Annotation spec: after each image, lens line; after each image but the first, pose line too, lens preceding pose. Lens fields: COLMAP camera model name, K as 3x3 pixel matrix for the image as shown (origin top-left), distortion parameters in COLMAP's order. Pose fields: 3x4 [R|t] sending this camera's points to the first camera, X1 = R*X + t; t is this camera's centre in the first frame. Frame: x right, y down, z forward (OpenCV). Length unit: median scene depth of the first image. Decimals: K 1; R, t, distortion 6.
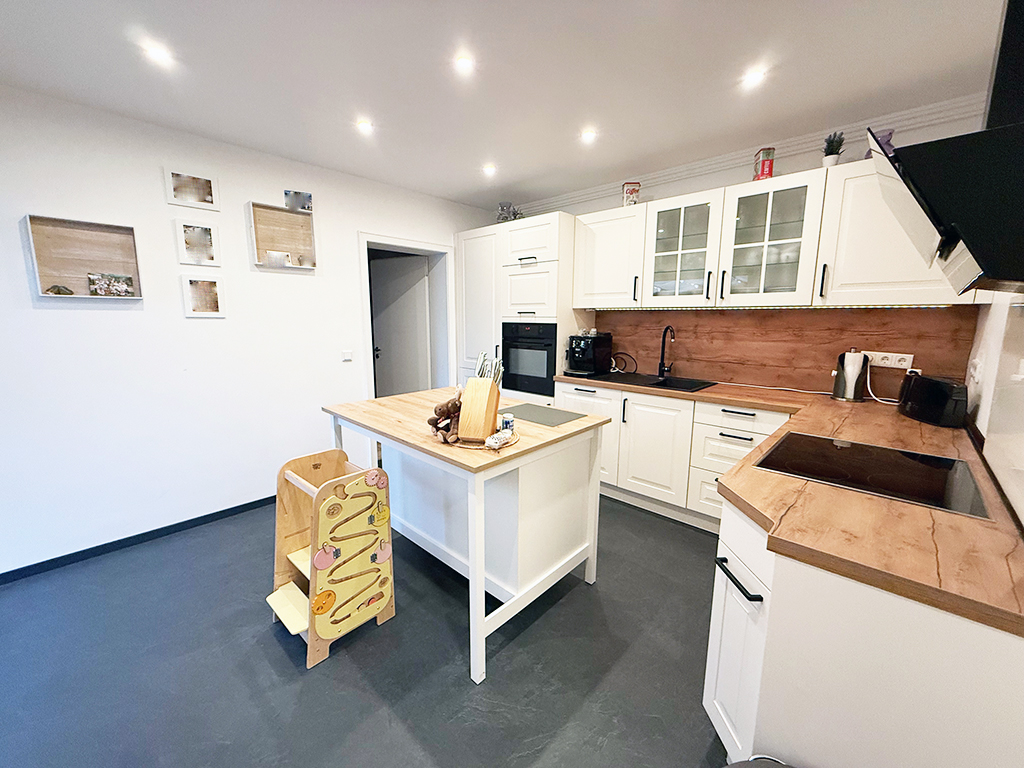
lens RADIAL K [[406.5, 0, 507.4], [0, 406.5, 380.4], [0, 0, 1]] dist [0.000435, 0.000169]
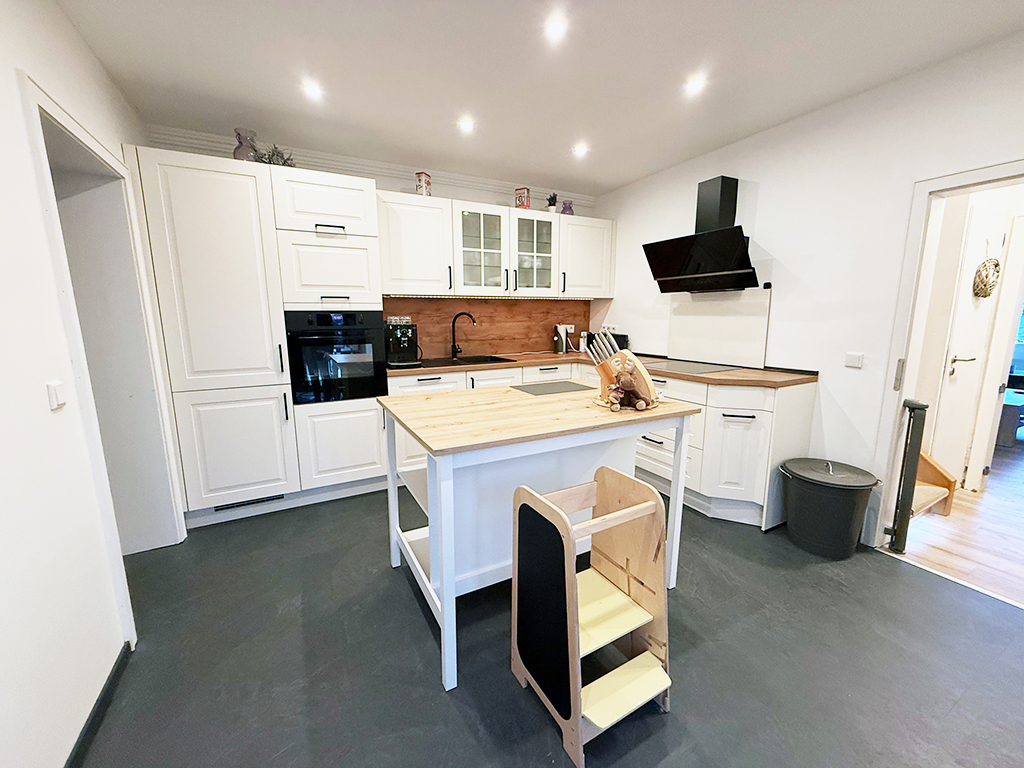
lens RADIAL K [[406.5, 0, 504.7], [0, 406.5, 379.1], [0, 0, 1]] dist [0.000435, 0.000169]
pose [[0.323732, -0.155261, 0.933323, -0.704276], [0.154890, 0.981833, 0.109605, -0.057703], [-0.933385, 0.109080, 0.341899, 0.534152]]
